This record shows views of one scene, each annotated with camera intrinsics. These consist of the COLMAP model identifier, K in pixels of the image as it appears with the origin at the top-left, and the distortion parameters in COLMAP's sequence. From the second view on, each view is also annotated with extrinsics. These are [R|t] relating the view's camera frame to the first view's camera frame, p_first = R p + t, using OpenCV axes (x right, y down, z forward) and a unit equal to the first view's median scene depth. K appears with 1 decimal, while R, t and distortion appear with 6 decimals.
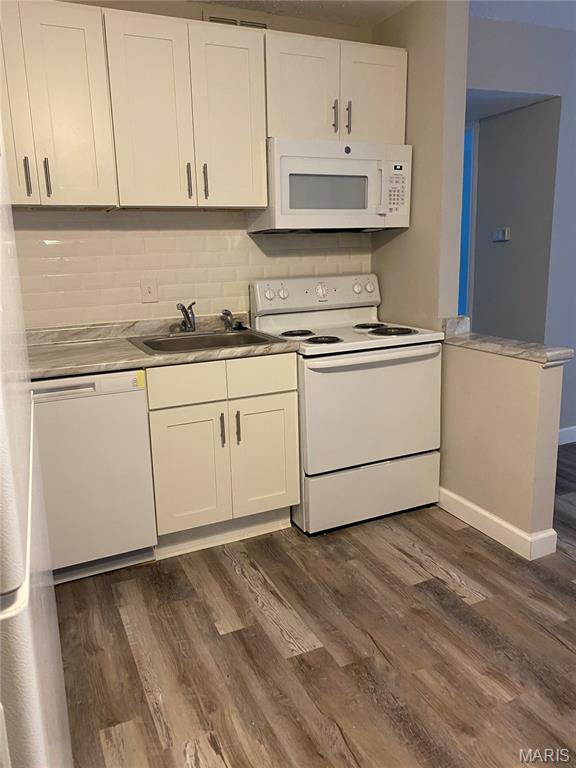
lens RADIAL K [[586.5, 0, 282.1], [0, 586.5, 380.8], [0, 0, 1]] dist [0.049683, -0.054581]
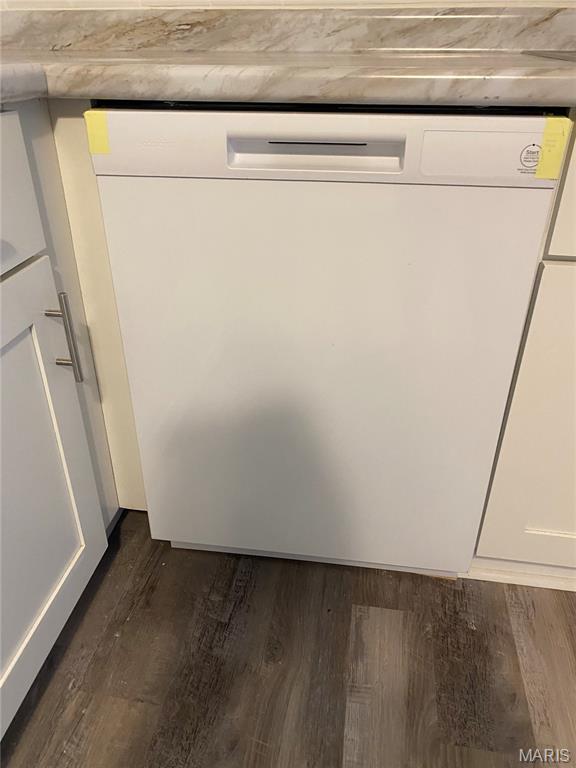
lens RADIAL K [[586.5, 0, 285.8], [0, 586.5, 384.3], [0, 0, 1]] dist [0.049683, -0.054581]
pose [[0.836139, 0.304208, -0.456431, -0.147347], [-0.145294, 0.925227, 0.350491, 0.018188], [0.528925, -0.226742, 0.817818, 0.535613]]
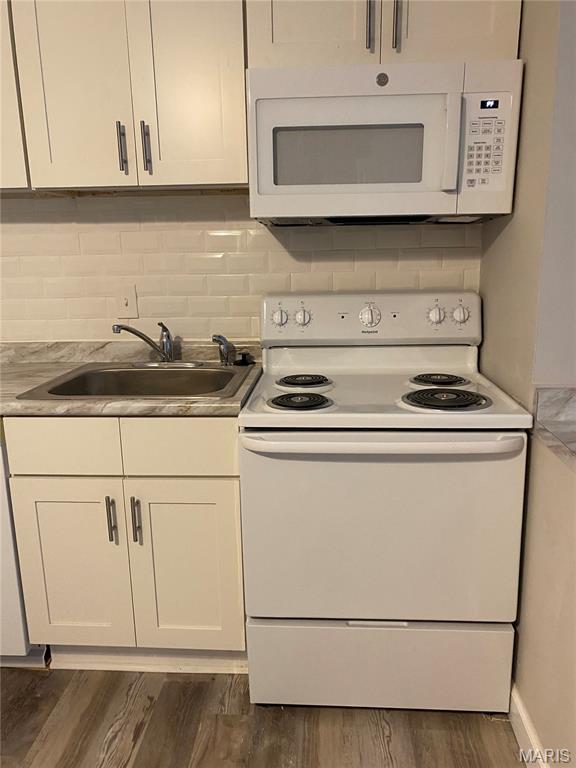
lens RADIAL K [[586.5, 0, 292.2], [0, 586.5, 384.9], [0, 0, 1]] dist [0.049683, -0.054581]
pose [[0.878677, 0.119933, -0.462108, 0.327791], [-0.113818, 0.992647, 0.041205, -0.105553], [0.463651, 0.016390, 0.885866, 0.438327]]
